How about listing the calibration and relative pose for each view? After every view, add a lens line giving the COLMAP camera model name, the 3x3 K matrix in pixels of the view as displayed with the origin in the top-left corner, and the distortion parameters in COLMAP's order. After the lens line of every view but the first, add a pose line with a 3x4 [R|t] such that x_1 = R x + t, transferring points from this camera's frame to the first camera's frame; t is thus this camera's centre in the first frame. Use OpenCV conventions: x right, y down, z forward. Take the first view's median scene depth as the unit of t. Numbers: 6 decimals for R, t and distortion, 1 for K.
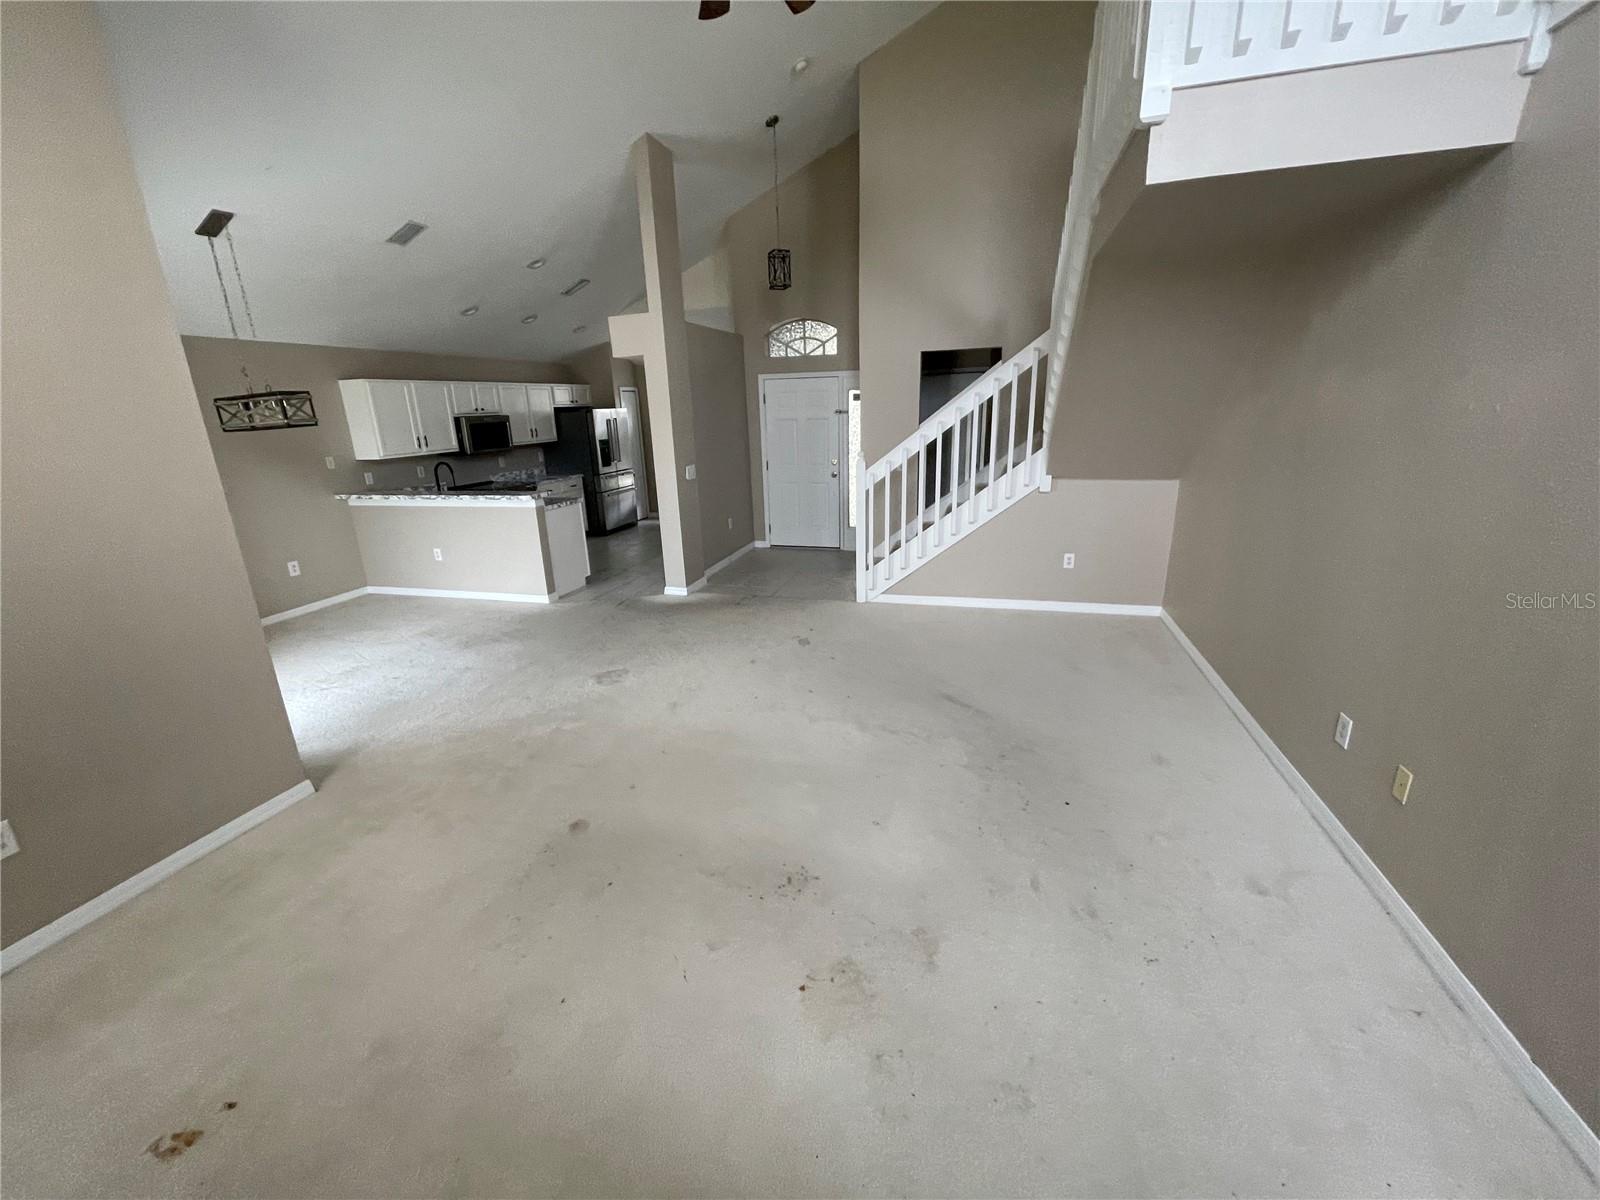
lens RADIAL K [[643.8, 0, 804.4], [0, 643.8, 593.3], [0, 0, 1]] dist [0.001165, -0.000101]
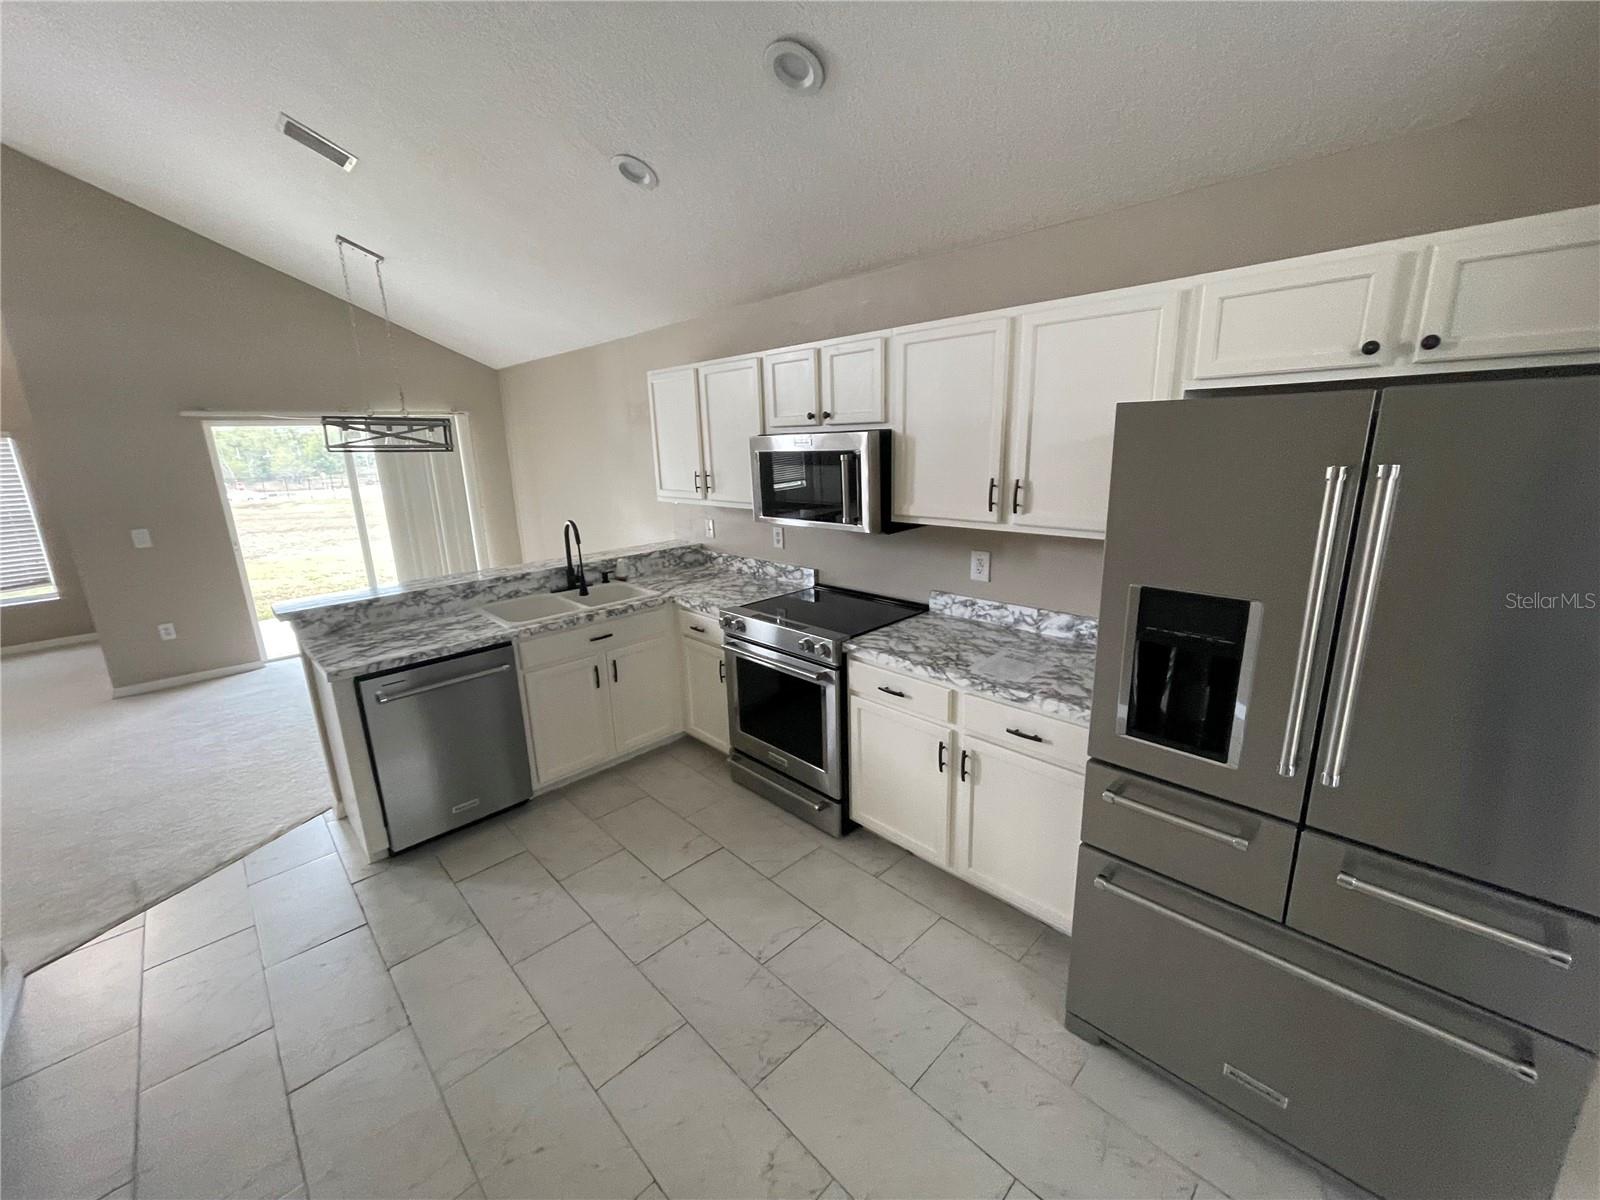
lens RADIAL K [[643.8, 0, 797.5], [0, 643.8, 593.3], [0, 0, 1]] dist [0.001165, -0.000101]
pose [[-0.511448, 0.248057, -0.822732, -0.133498], [-0.195798, 0.898604, 0.392650, -0.281527], [0.836710, 0.361909, -0.411020, 0.984357]]
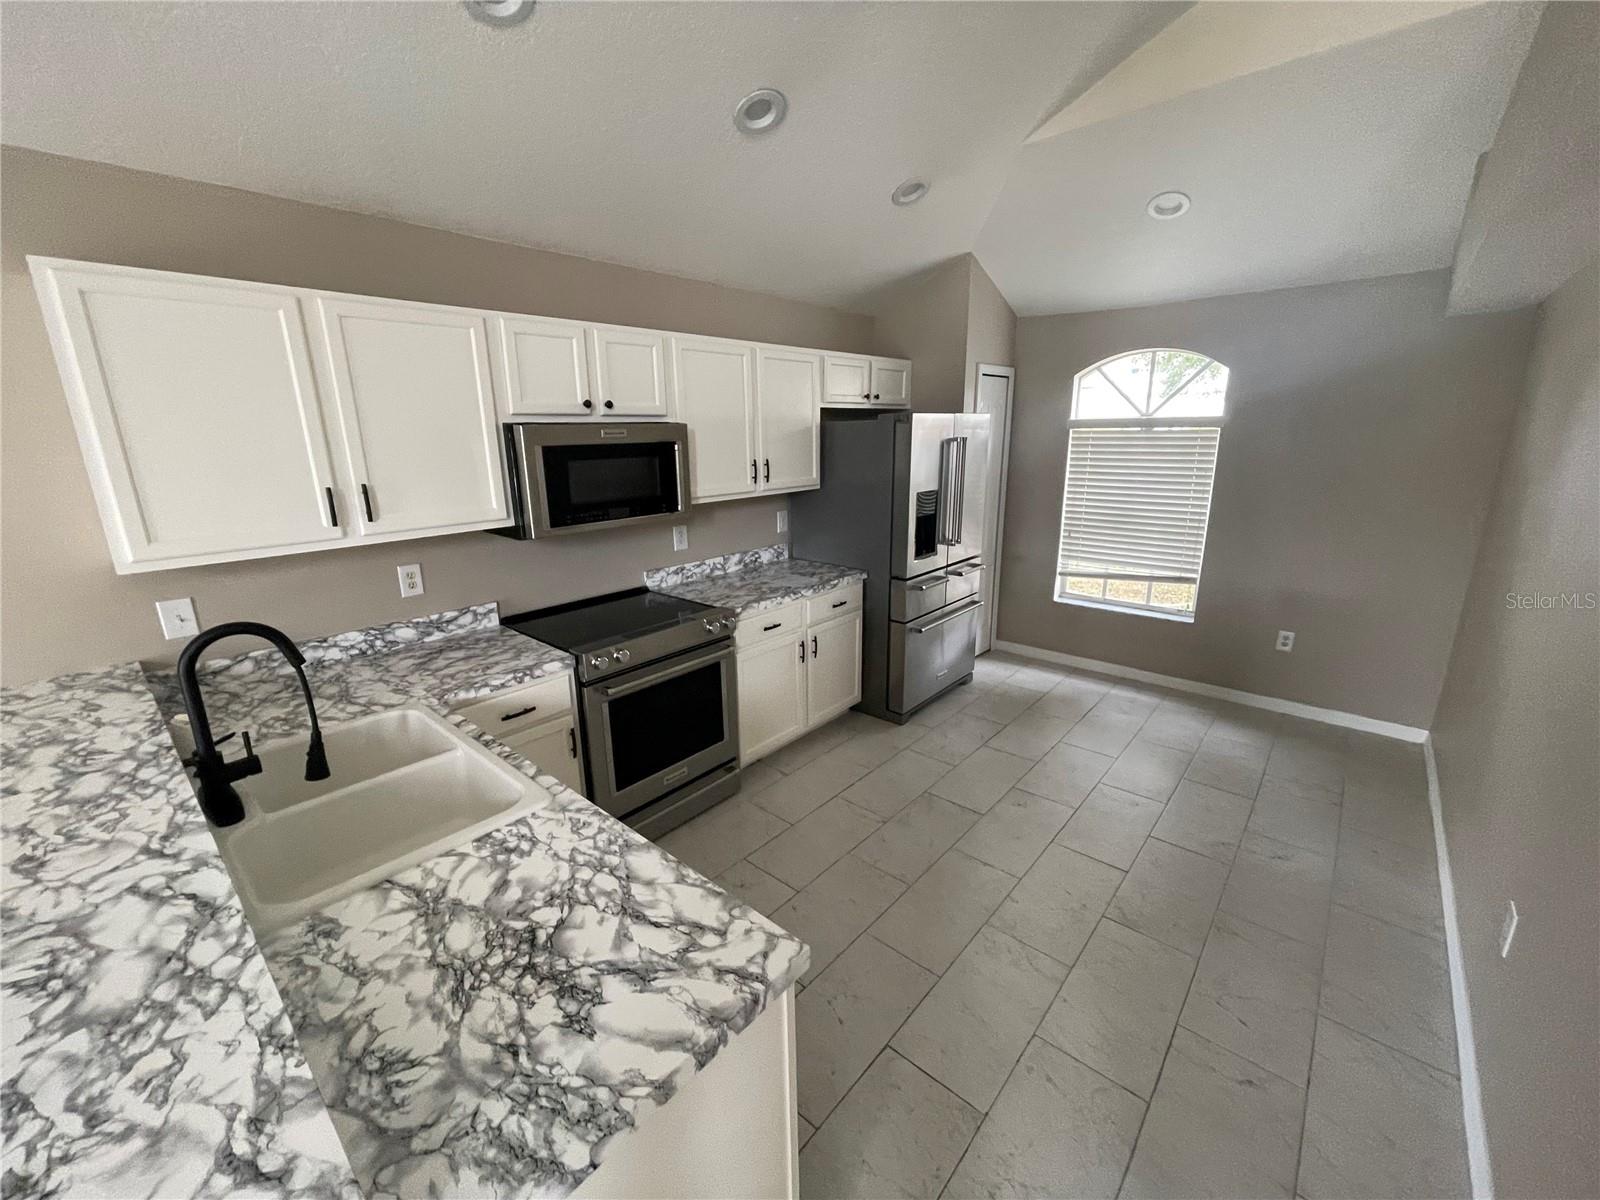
lens RADIAL K [[643.8, 0, 804.5], [0, 643.8, 601.6], [0, 0, 1]] dist [0.001165, -0.000101]
pose [[0.900119, 0.130245, -0.415720, -0.207357], [-0.134601, 0.990719, 0.018953, -0.169163], [0.414330, 0.038896, 0.909295, 0.614331]]
